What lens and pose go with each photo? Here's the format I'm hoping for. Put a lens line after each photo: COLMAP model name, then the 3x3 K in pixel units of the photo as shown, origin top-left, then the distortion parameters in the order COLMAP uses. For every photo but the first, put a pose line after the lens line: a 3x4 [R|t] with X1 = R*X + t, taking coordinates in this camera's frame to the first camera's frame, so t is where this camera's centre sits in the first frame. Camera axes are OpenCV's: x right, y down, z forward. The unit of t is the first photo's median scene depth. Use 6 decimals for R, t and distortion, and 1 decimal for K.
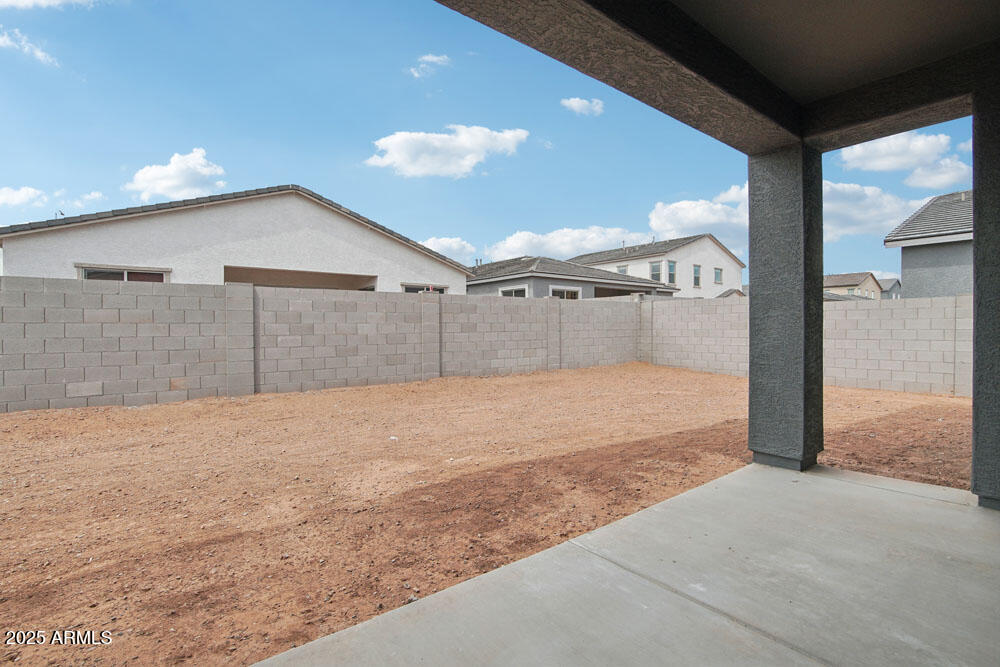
lens RADIAL K [[453.8, 0, 498.8], [0, 453.8, 329.2], [0, 0, 1]] dist [-0.030938, -0.000211]
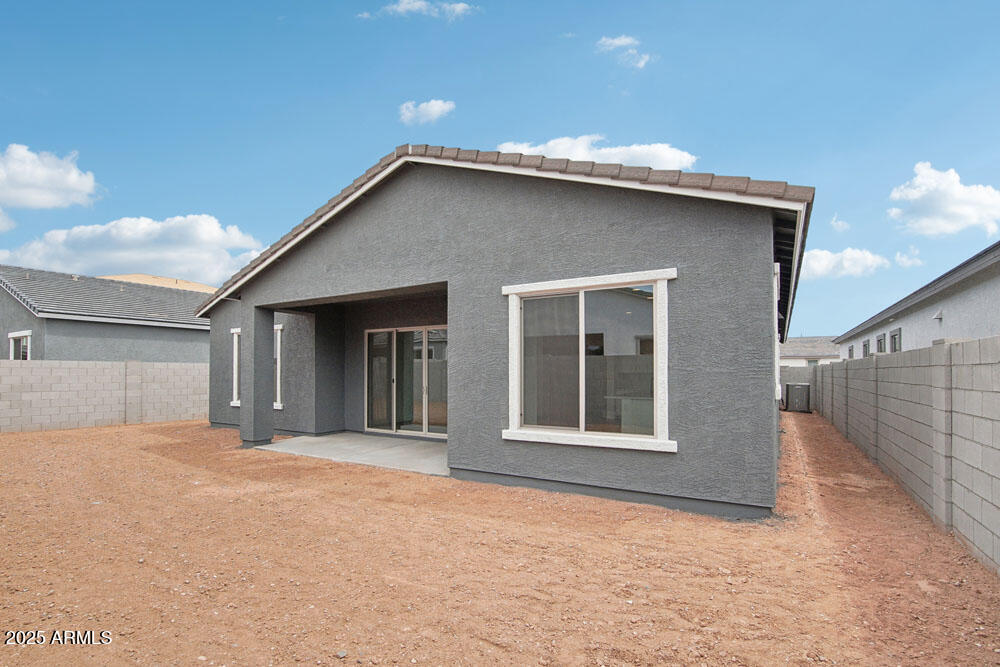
lens RADIAL K [[450.8, 0, 498.3], [0, 450.8, 340.9], [0, 0, 1]] dist [-0.031398, 0.000373]
pose [[-0.375582, 0.070323, 0.924117, -1.784867], [0.007122, 0.997307, -0.072998, -0.045375], [-0.926762, -0.020835, -0.375071, 0.668555]]
